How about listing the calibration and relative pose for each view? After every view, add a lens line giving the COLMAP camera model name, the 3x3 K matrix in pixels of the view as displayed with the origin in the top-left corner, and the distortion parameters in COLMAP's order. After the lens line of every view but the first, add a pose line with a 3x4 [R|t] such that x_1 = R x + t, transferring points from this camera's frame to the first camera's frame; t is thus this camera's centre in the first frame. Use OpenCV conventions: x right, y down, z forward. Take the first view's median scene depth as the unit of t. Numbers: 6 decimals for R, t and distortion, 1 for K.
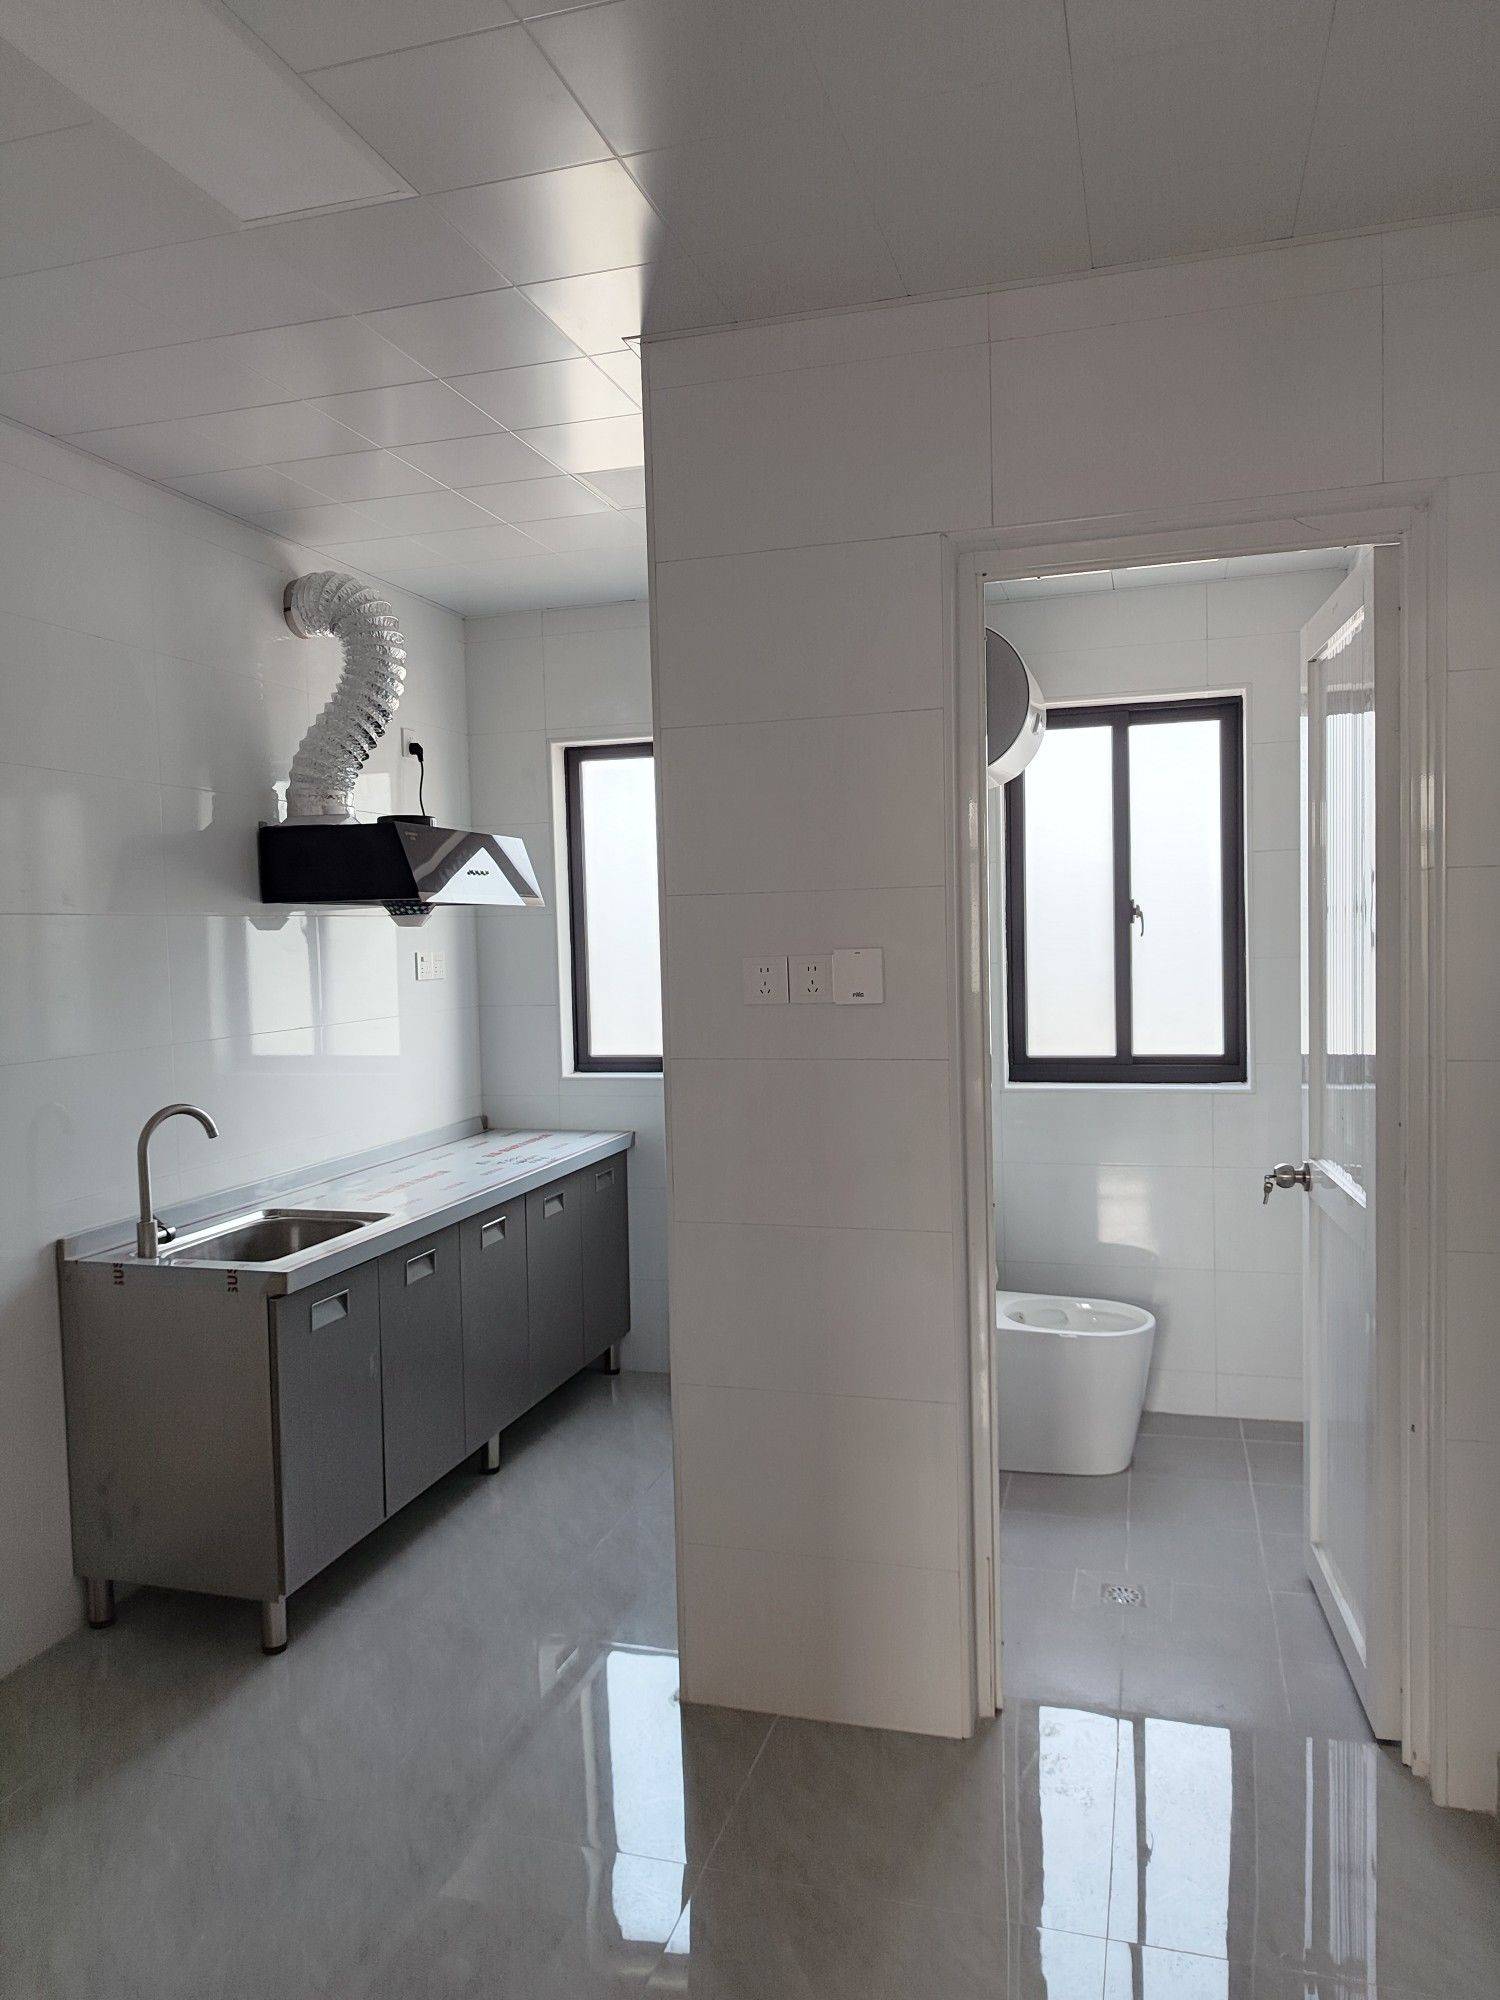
lens RADIAL K [[1397.2, 0, 743.9], [0, 1397.2, 1006.7], [0, 0, 1]] dist [0.045238, -0.092358]
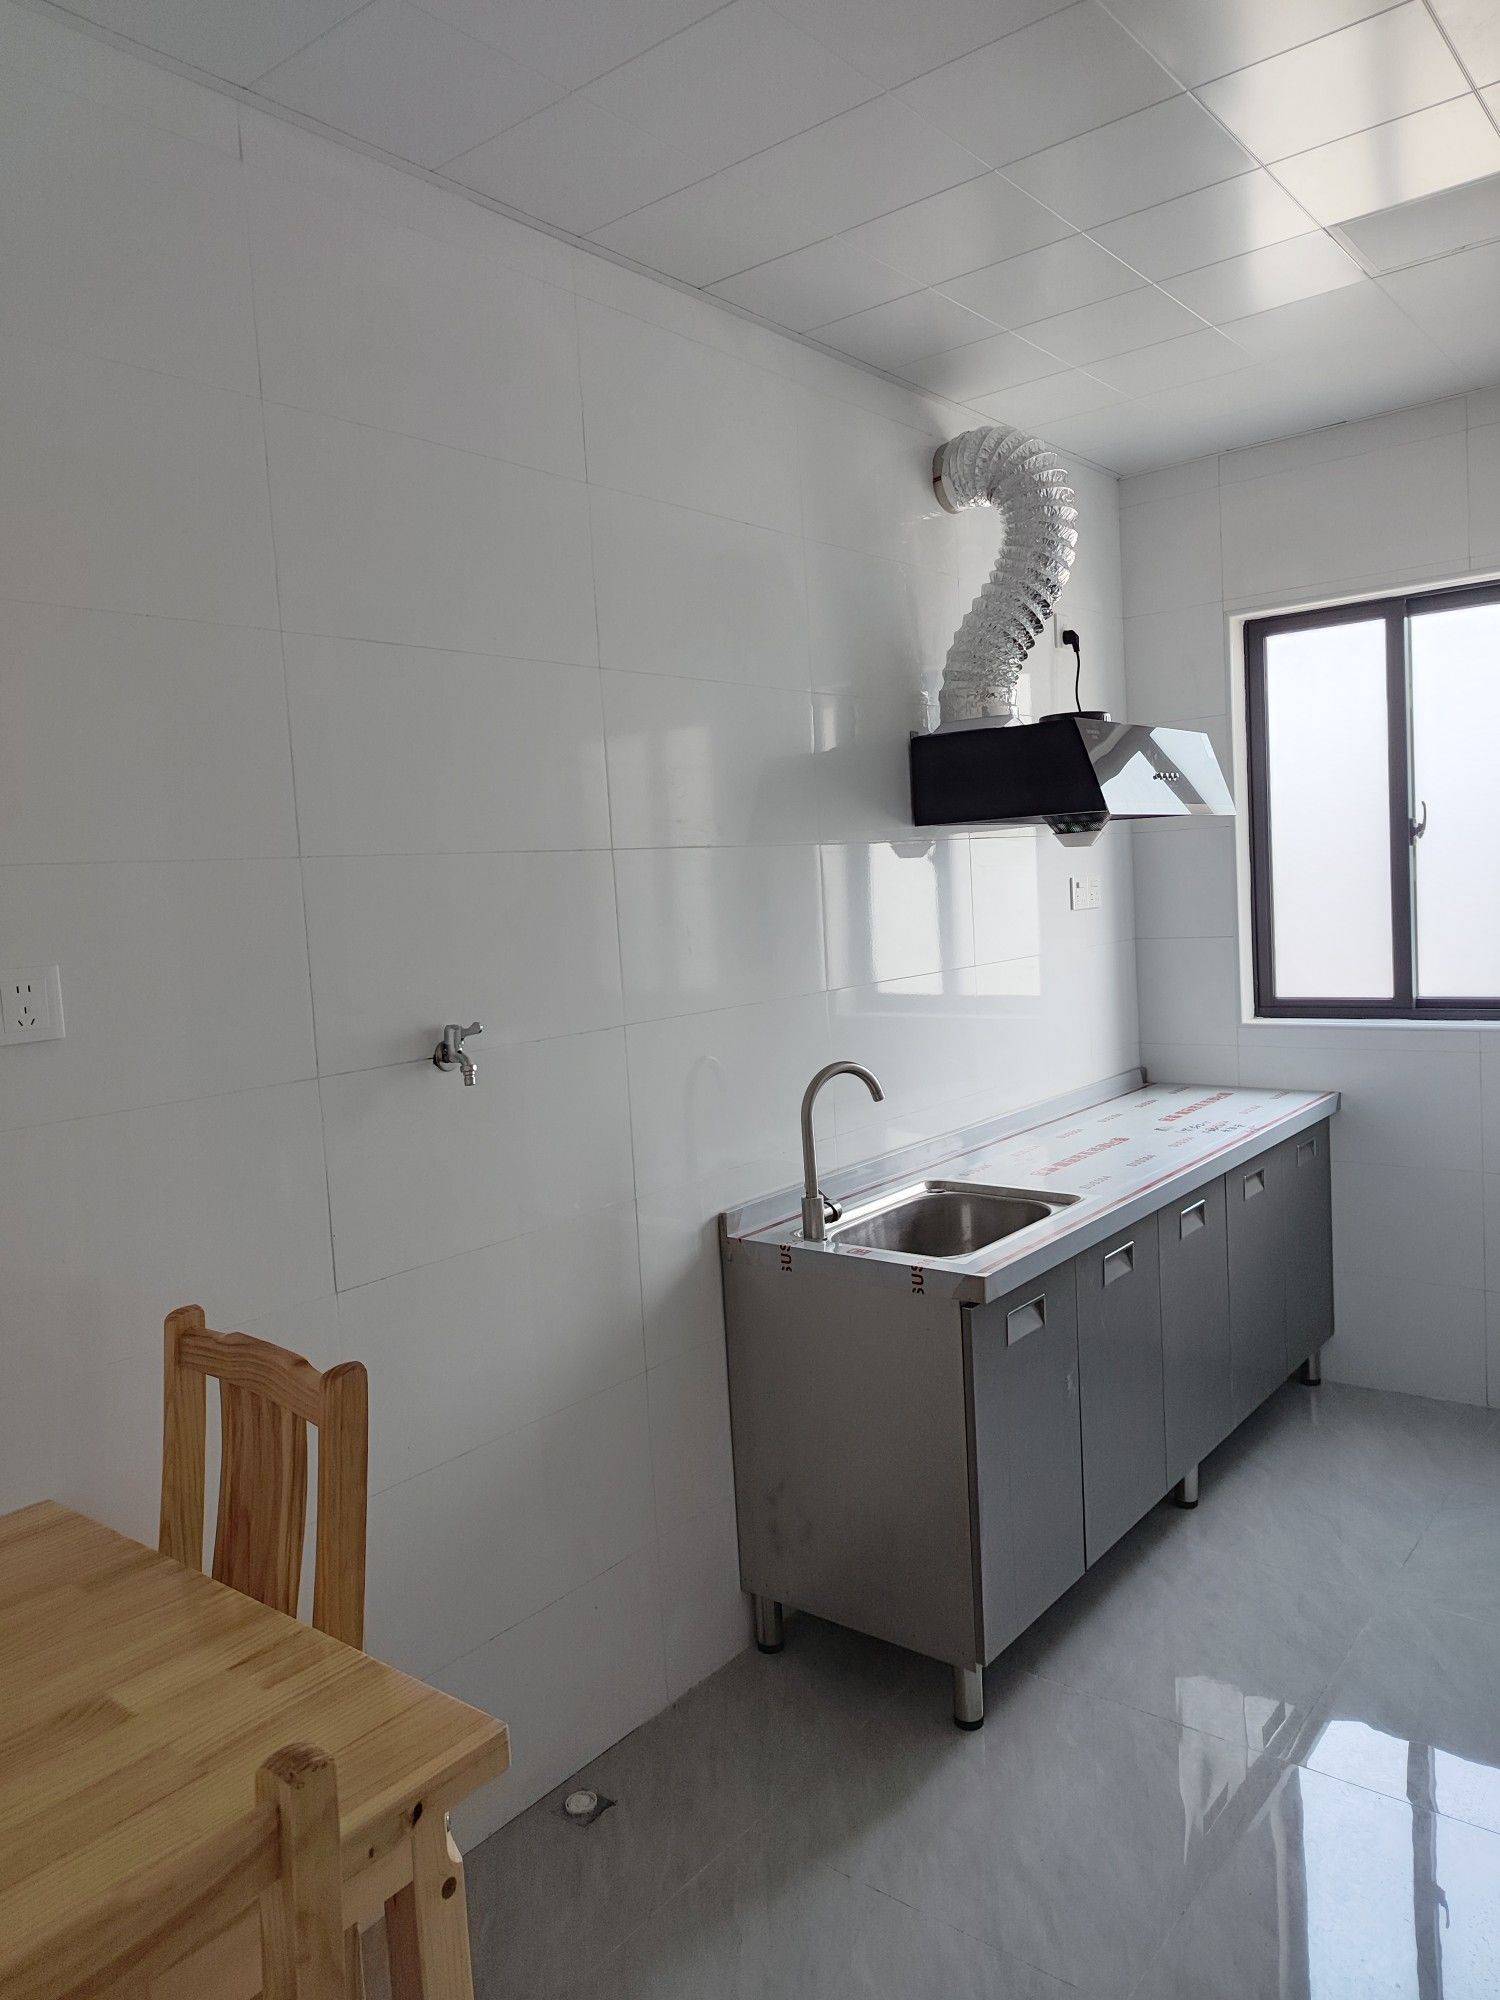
lens RADIAL K [[1397.2, 0, 743.9], [0, 1397.2, 1006.7], [0, 0, 1]] dist [0.045238, -0.092358]
pose [[0.922820, 0.006154, -0.385182, -0.104689], [0.014166, 0.998654, 0.049893, -0.006545], [0.384971, -0.051499, 0.921491, 0.153425]]
